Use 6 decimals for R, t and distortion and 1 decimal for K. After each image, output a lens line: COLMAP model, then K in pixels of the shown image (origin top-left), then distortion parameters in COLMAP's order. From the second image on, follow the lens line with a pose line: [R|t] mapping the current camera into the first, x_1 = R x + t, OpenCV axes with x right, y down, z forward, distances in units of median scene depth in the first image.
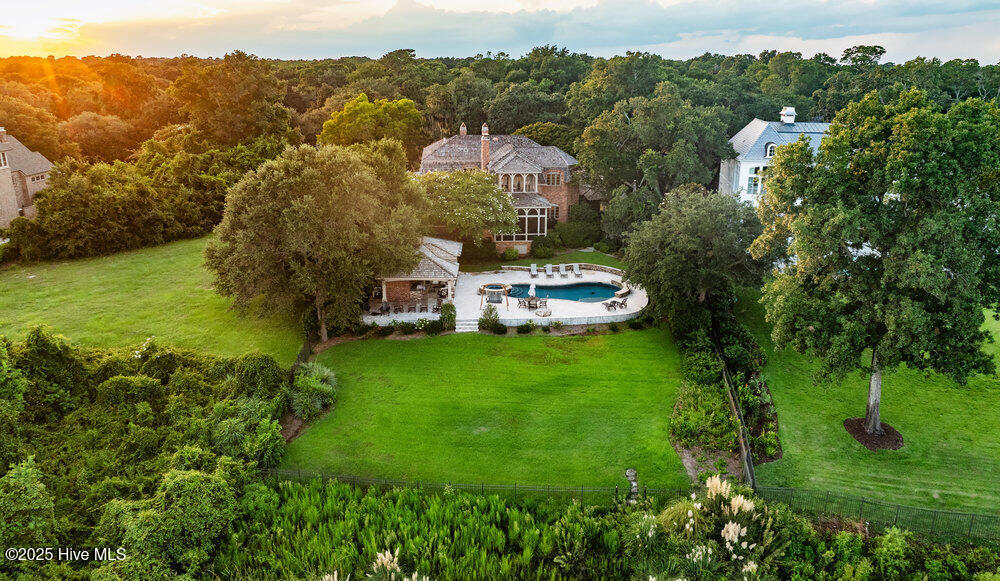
lens RADIAL K [[668.3, 0, 502.7], [0, 668.3, 289.5], [0, 0, 1]] dist [-0.000796, -0.000018]
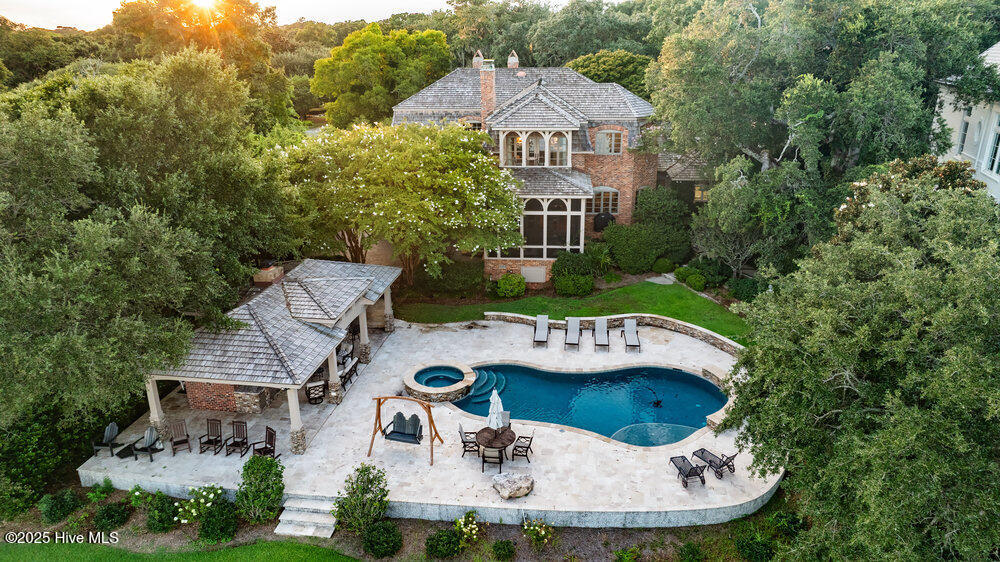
lens RADIAL K [[670.3, 0, 500.0], [0, 670.3, 281.0], [0, 0, 1]] dist [-0.010408, -0.002202]
pose [[0.987025, 0.041809, -0.155029, 0.090511], [-0.035371, 0.998402, 0.044062, -0.083981], [0.156624, -0.038007, 0.986927, 0.508196]]
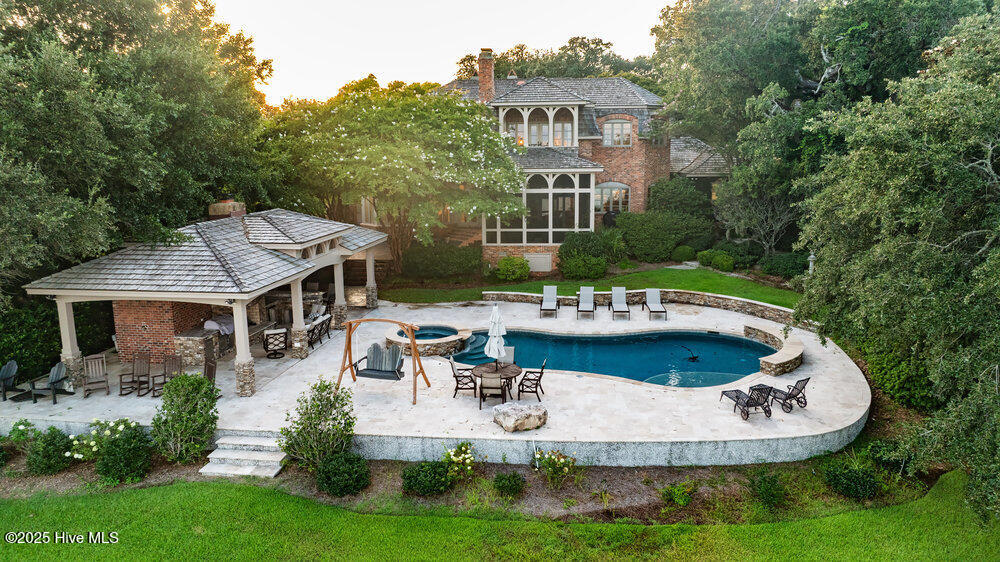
lens RADIAL K [[677.8, 0, 500.0], [0, 677.8, 281.0], [0, 0, 1]] dist [-0.030264, 0.039612]
pose [[0.987596, 0.016699, -0.156129, 0.081489], [-0.033700, 0.993700, -0.106883, 0.005533], [0.153360, 0.110819, 0.981937, 0.573688]]
